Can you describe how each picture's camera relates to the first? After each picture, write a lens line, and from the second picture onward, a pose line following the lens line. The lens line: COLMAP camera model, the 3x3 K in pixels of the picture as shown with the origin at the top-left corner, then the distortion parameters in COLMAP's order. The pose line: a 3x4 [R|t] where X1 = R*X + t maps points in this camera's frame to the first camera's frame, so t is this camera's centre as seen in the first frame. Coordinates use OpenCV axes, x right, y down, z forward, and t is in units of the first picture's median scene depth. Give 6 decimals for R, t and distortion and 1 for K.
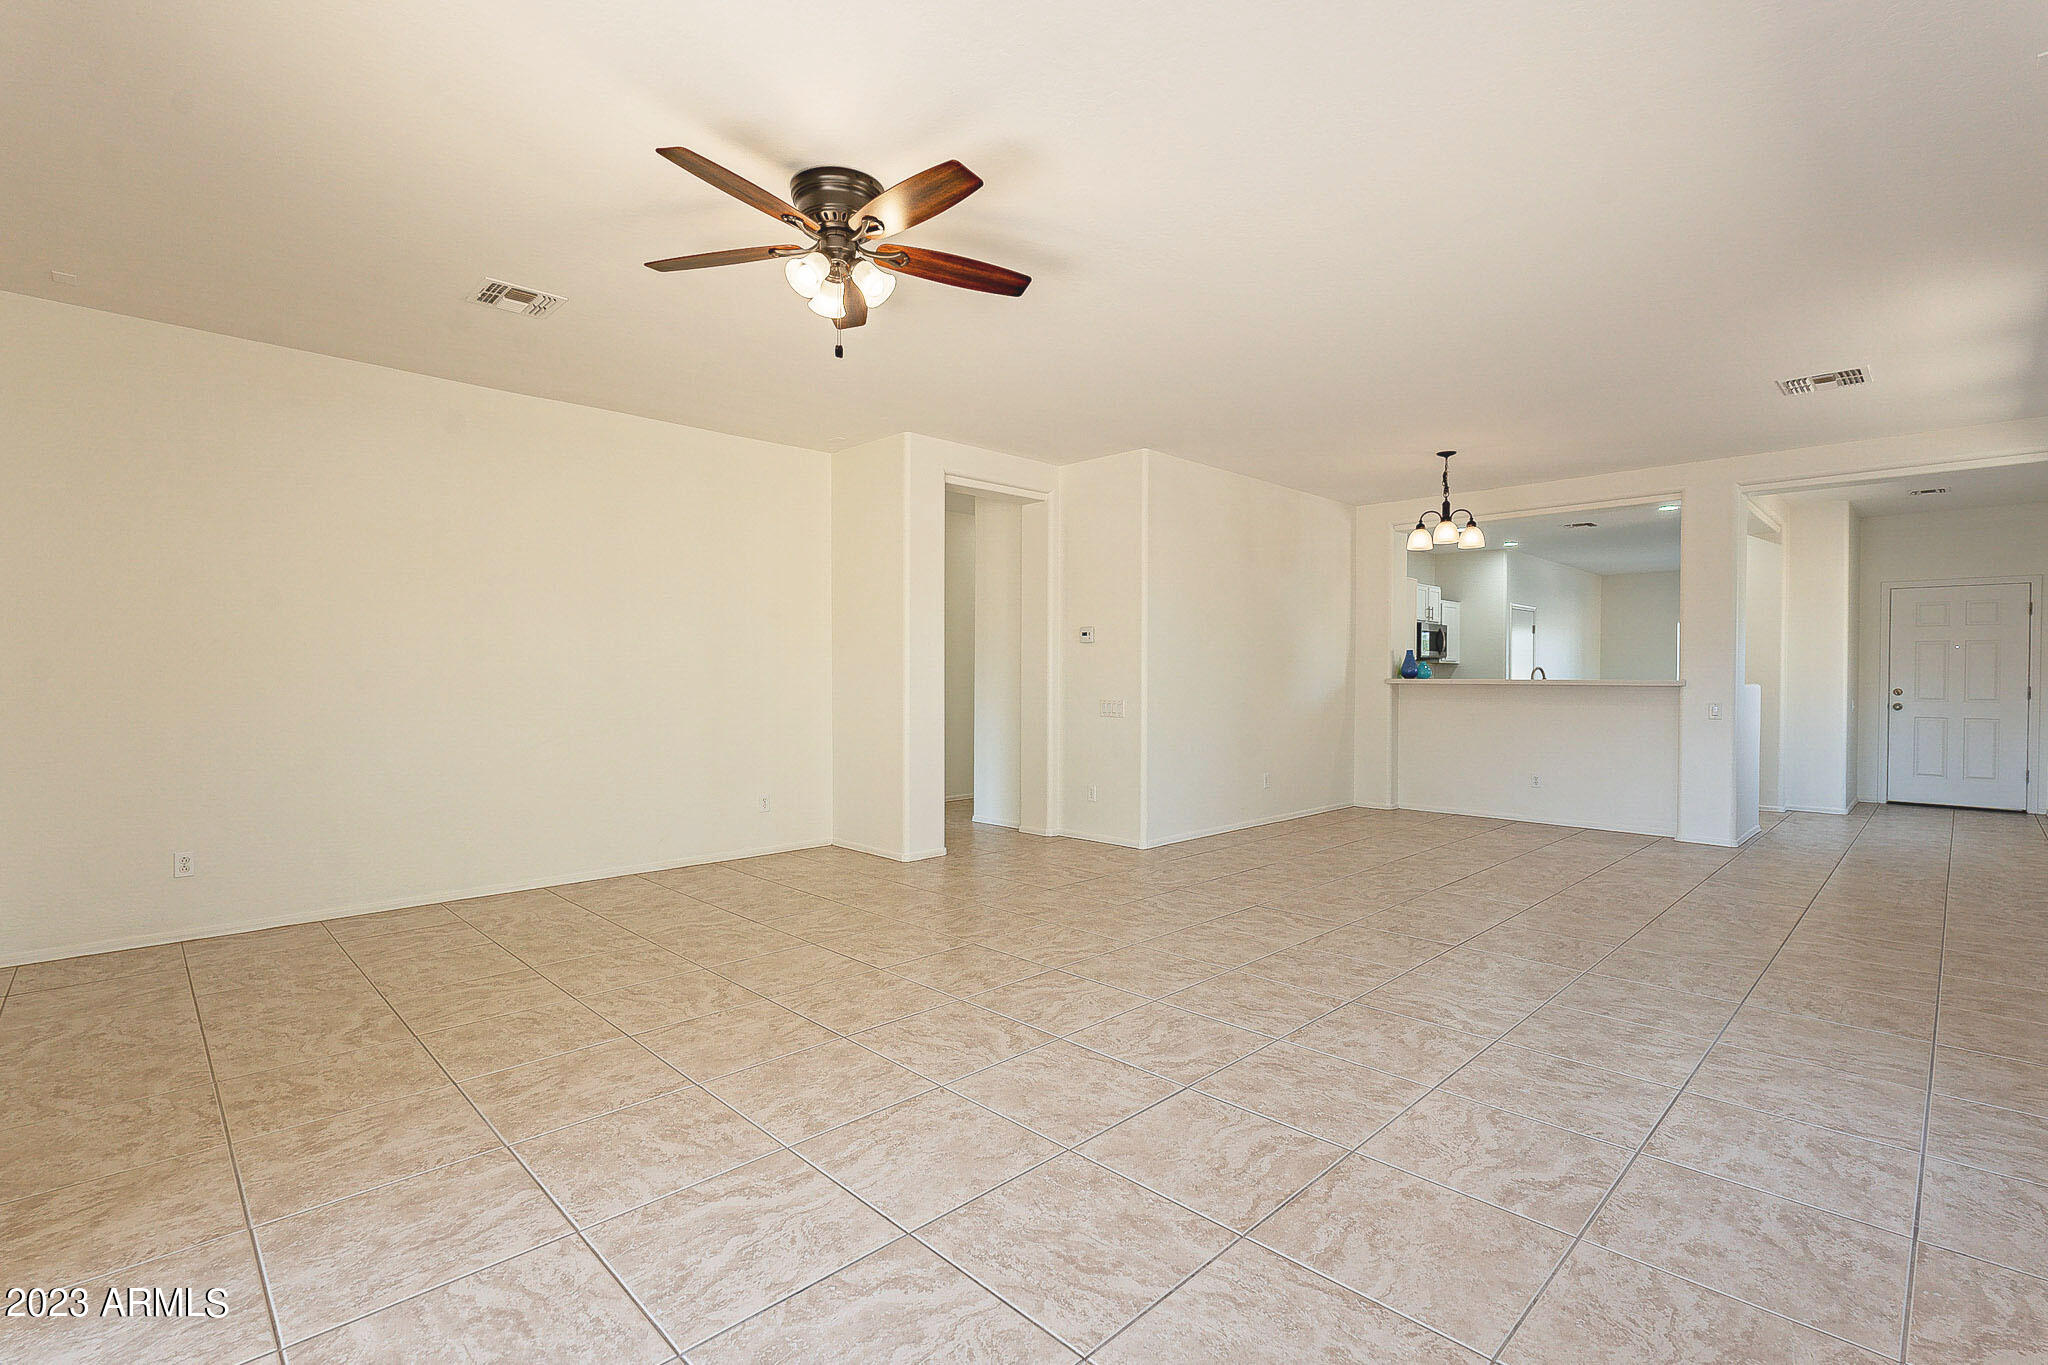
lens RADIAL K [[975.4, 0, 990.4], [0, 975.4, 688.1], [0, 0, 1]] dist [-0.000346, 0.000852]
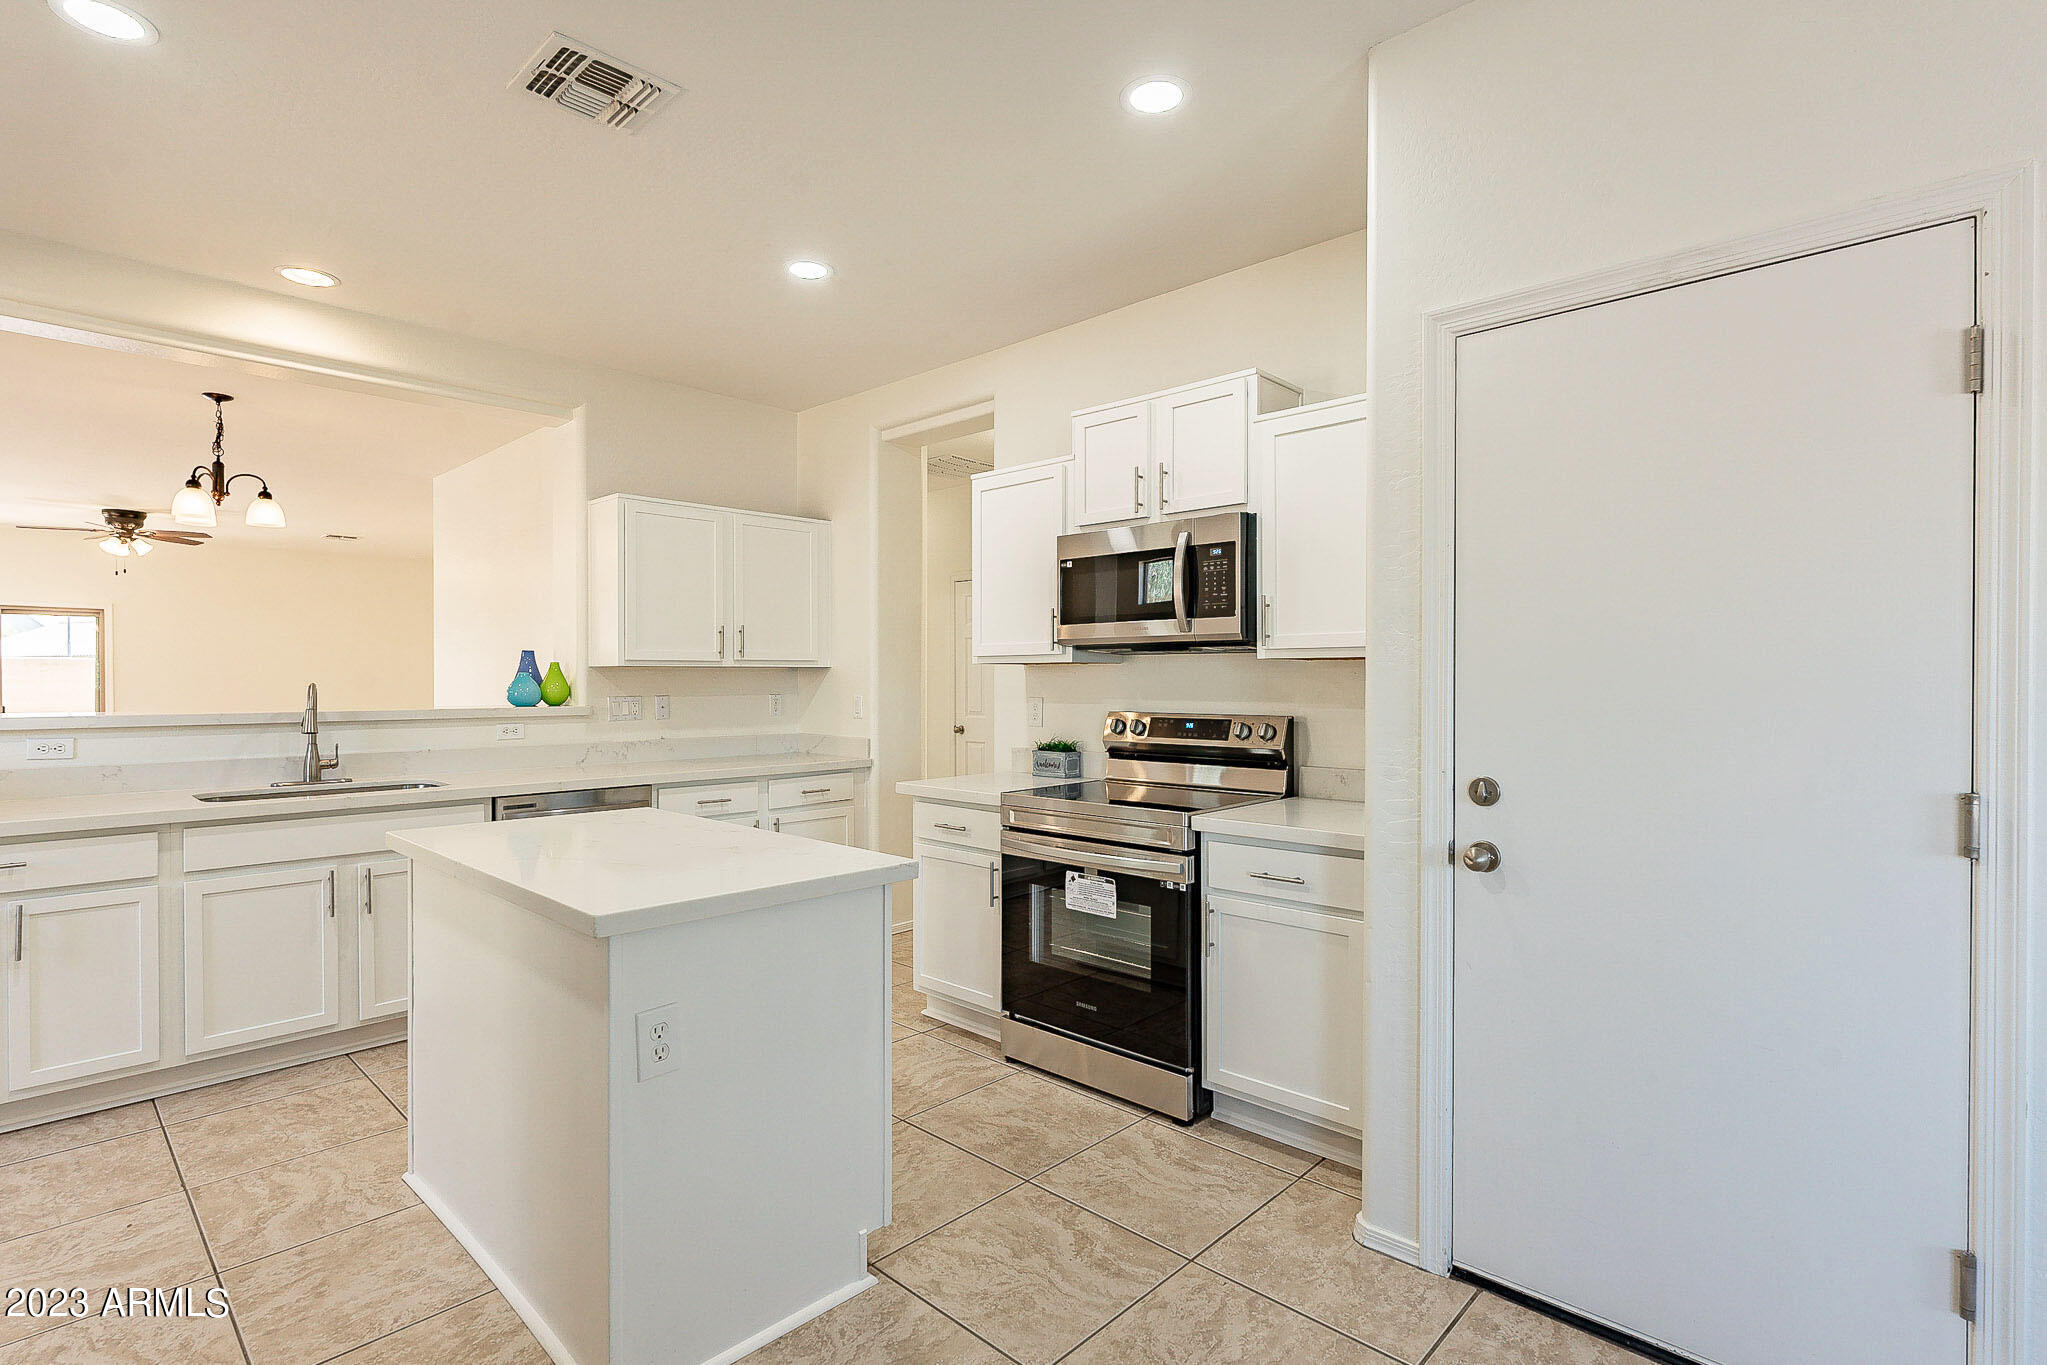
lens RADIAL K [[975.0, 0, 1022.0], [0, 975.0, 685.5], [0, 0, 1]] dist [-0.000346, 0.000852]
pose [[0.039488, 0.003175, -0.999215, 0.908508], [-0.012566, 0.999917, 0.002681, -0.023323], [0.999141, 0.012450, 0.039525, 1.169055]]
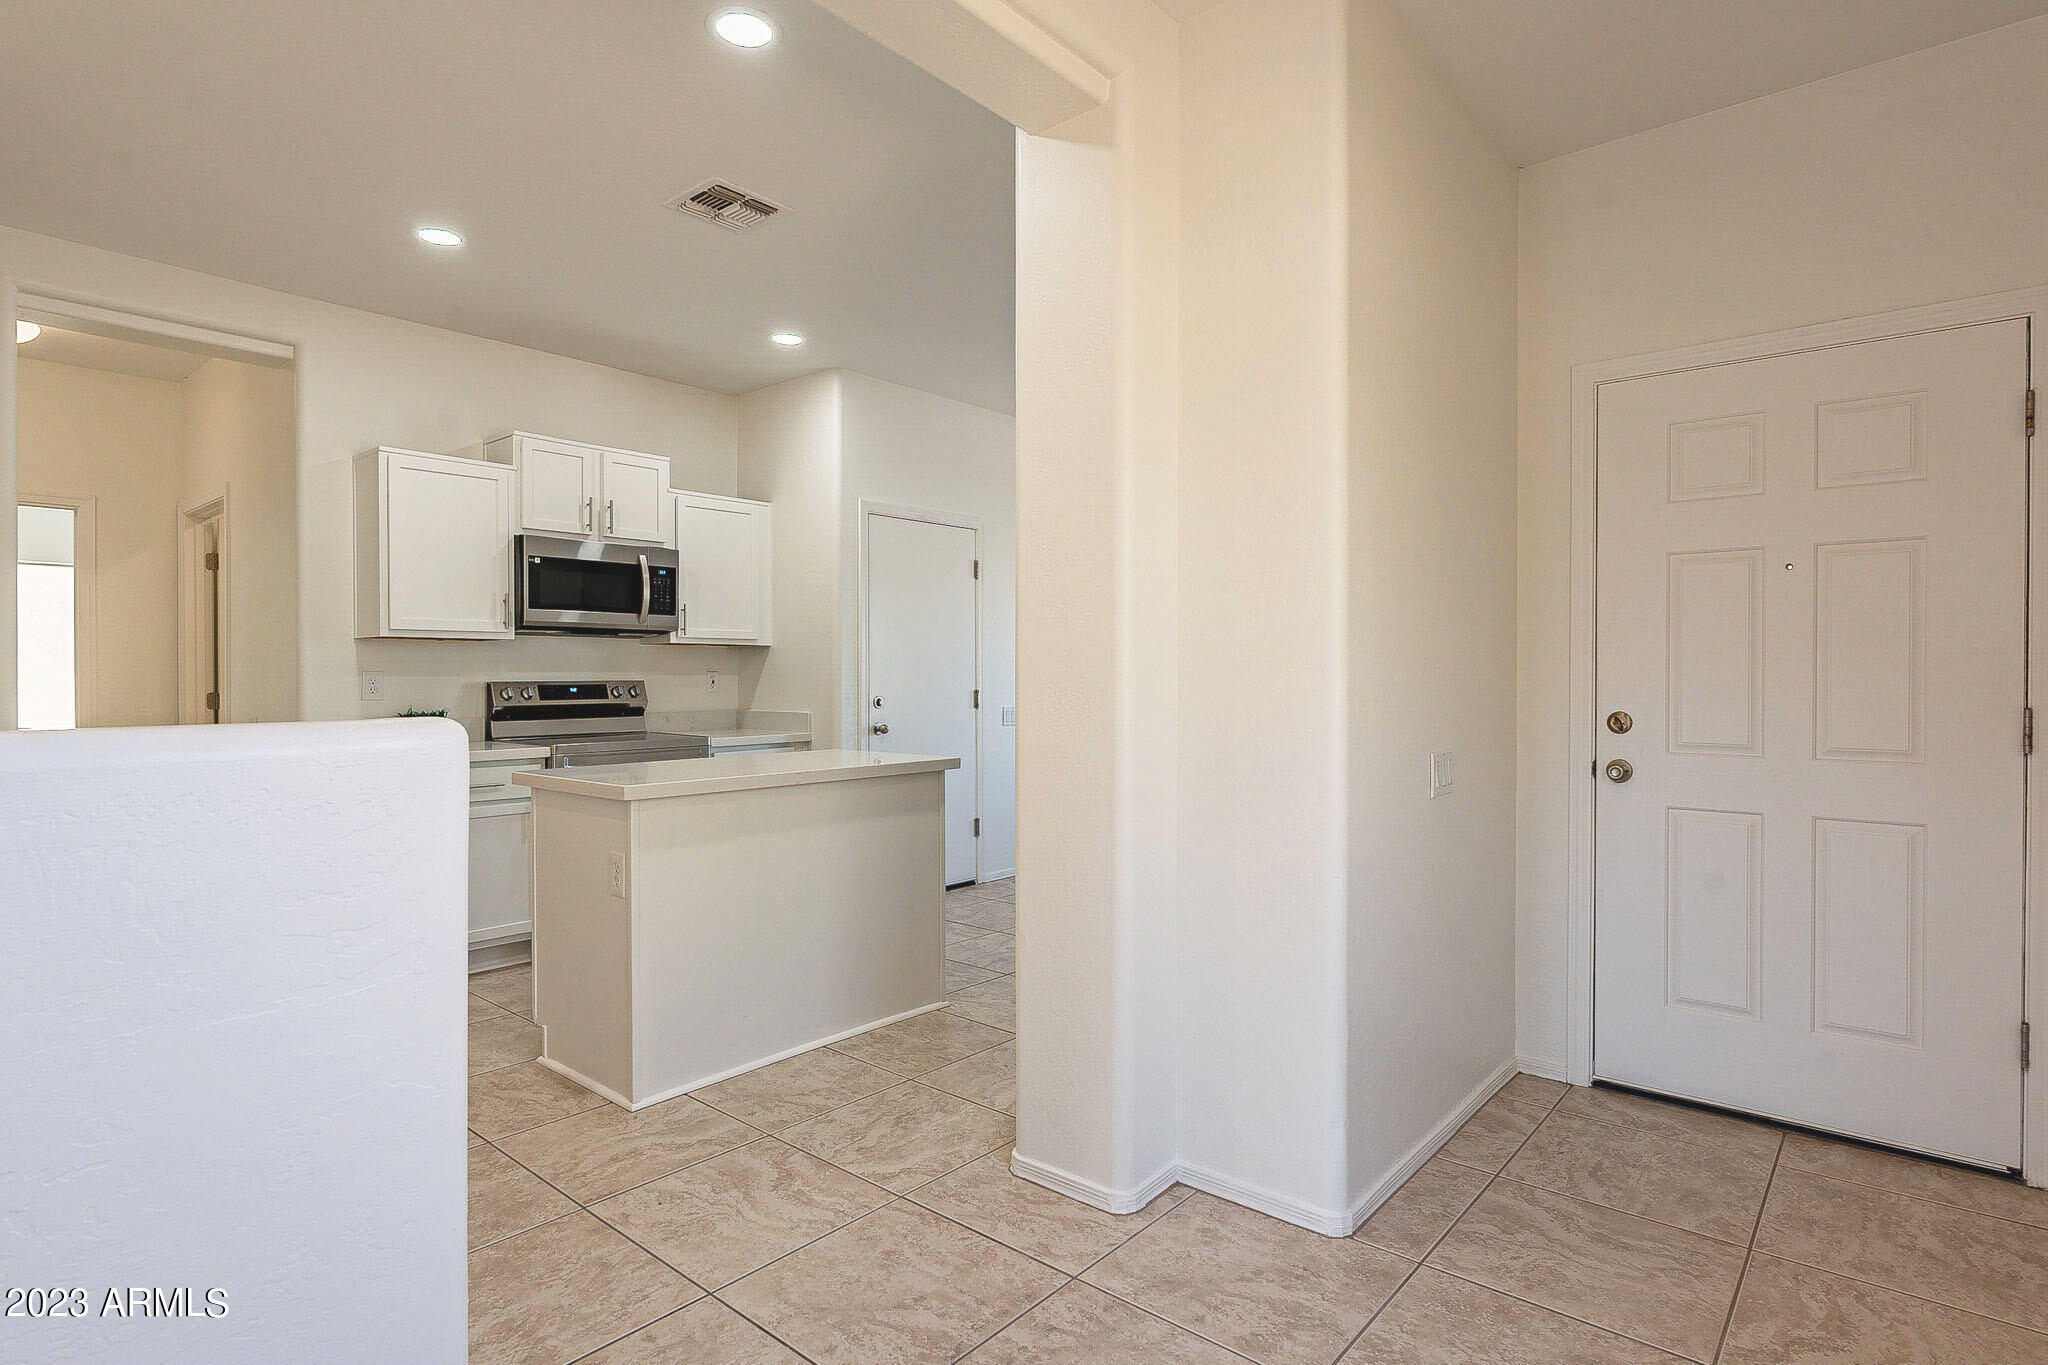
lens RADIAL K [[1021.4, 0, 1021.7], [0, 1021.4, 680.3], [0, 0, 1]] dist [-0.005100, -0.001016]
pose [[0.996519, -0.005500, 0.083182, 0.722116], [0.006059, 0.999961, -0.006470, -0.007917], [-0.083143, 0.006952, 0.996513, 0.702981]]
